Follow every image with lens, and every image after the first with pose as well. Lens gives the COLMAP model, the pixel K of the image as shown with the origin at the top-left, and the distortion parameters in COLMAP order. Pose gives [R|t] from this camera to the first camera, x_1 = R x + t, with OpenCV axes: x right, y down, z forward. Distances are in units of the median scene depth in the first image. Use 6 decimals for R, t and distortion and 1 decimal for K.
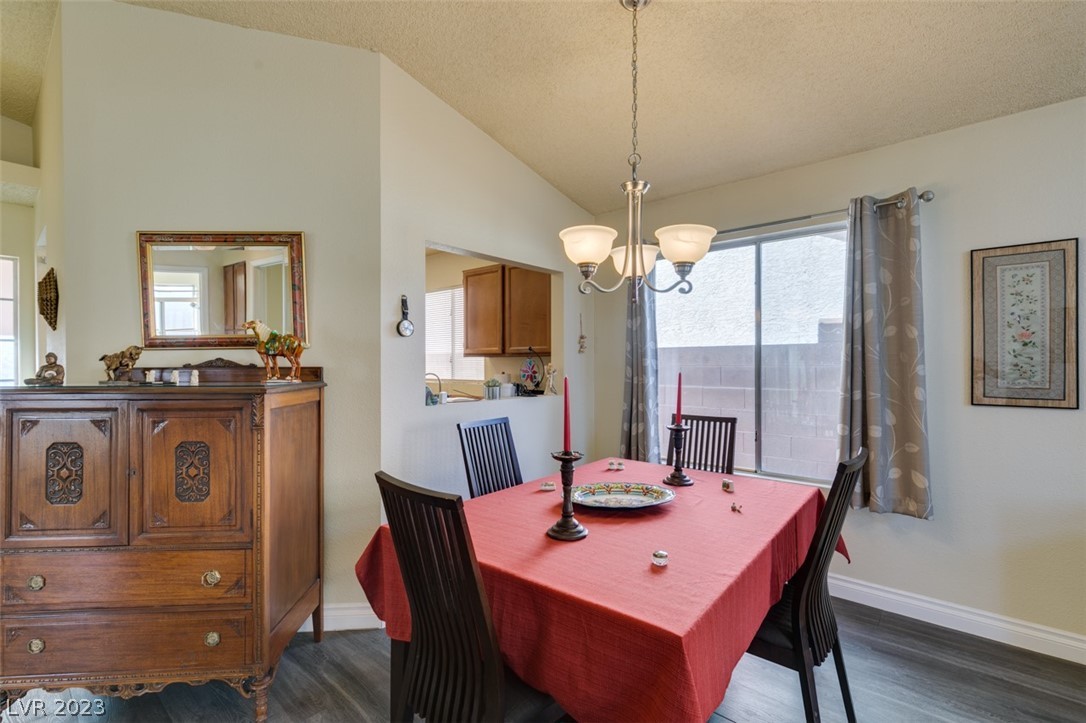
lens RADIAL K [[484.7, 0, 538.5], [0, 484.7, 363.8], [0, 0, 1]] dist [0.003989, 0.000339]
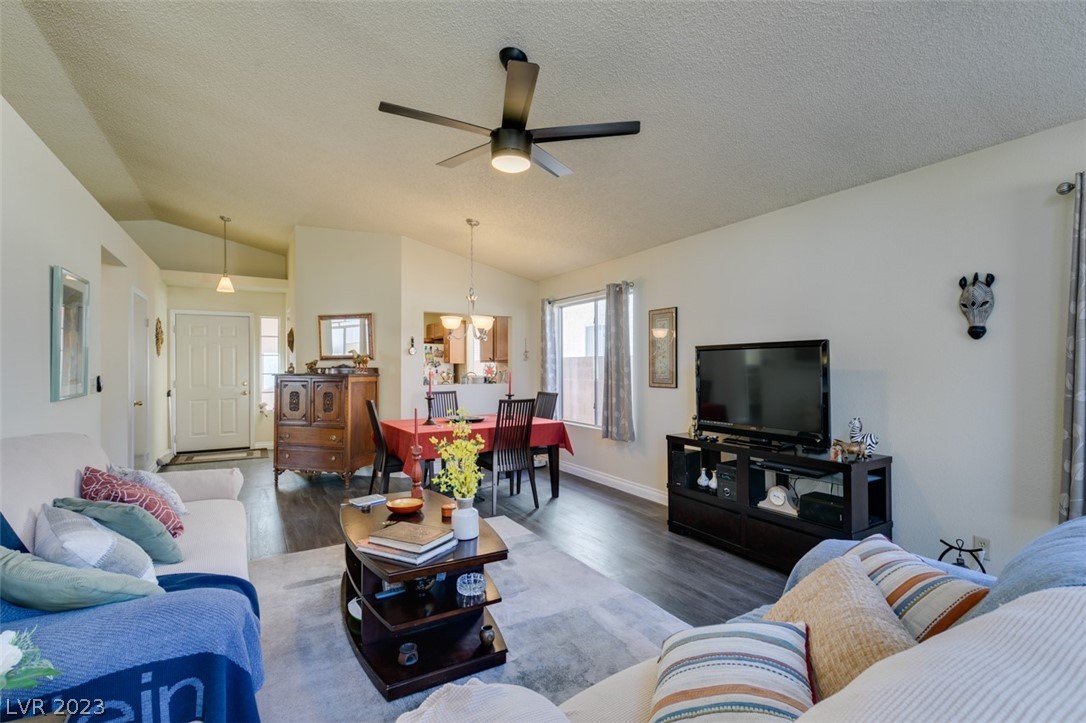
lens RADIAL K [[484.7, 0, 538.5], [0, 484.7, 363.8], [0, 0, 1]] dist [0.003989, 0.000339]
pose [[0.950438, -0.001438, -0.310911, 1.099792], [-0.001352, 0.999961, -0.008757, 0.007041], [0.310911, 0.008743, 0.950399, -1.092508]]
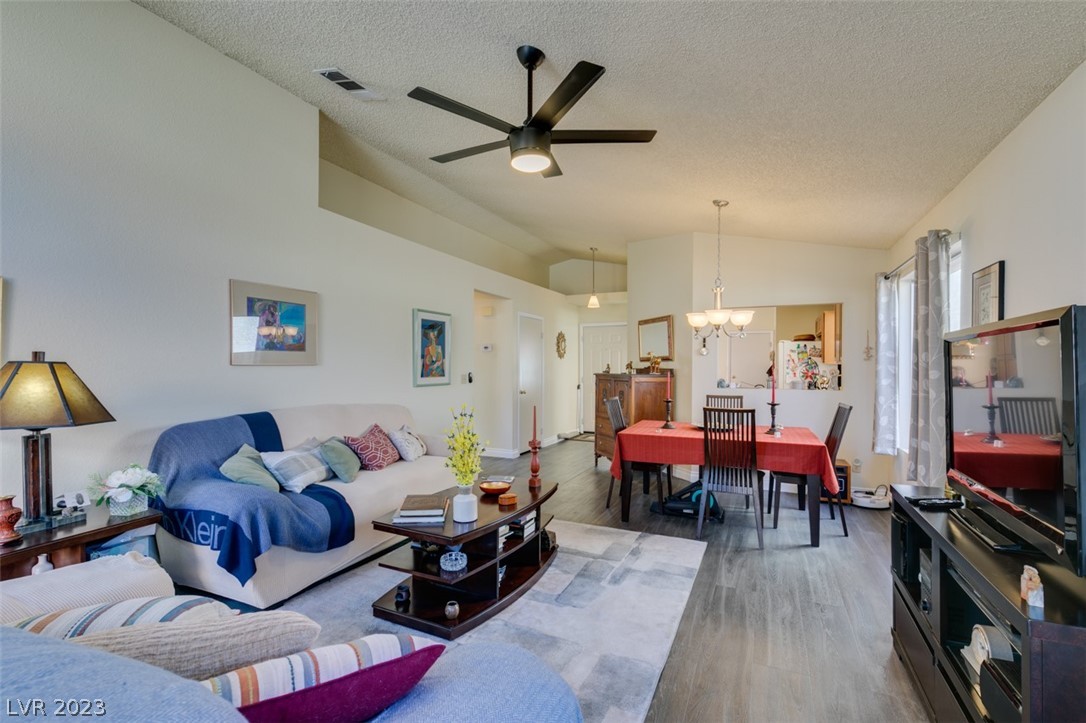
lens RADIAL K [[481.7, 0, 542.7], [0, 481.7, 369.5], [0, 0, 1]] dist [0.001963, 0.000113]
pose [[0.278161, 0.008115, -0.960500, 1.751653], [-0.007726, 0.999951, 0.006211, -0.000336], [0.960503, 0.005693, 0.278210, -0.332058]]
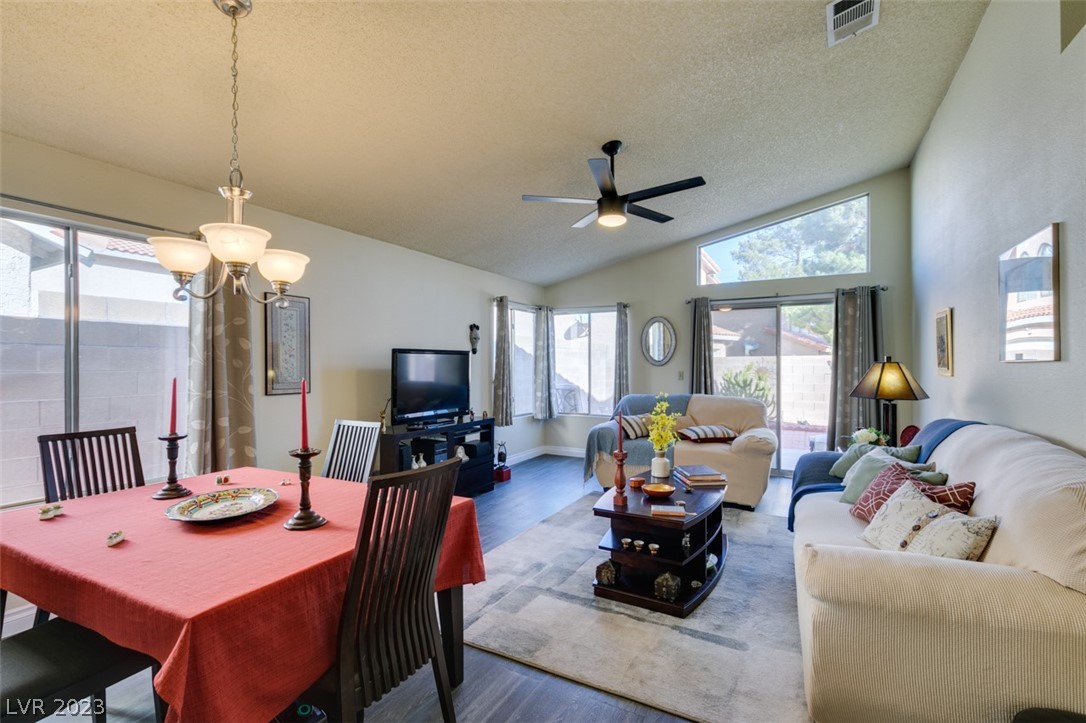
lens RADIAL K [[484.7, 0, 538.5], [0, 484.7, 363.8], [0, 0, 1]] dist [0.003989, 0.000339]
pose [[-0.216707, 0.007344, 0.976209, -0.755009], [0.009340, 0.999942, -0.005449, 0.003633], [-0.976192, 0.007937, -0.216763, 0.498975]]
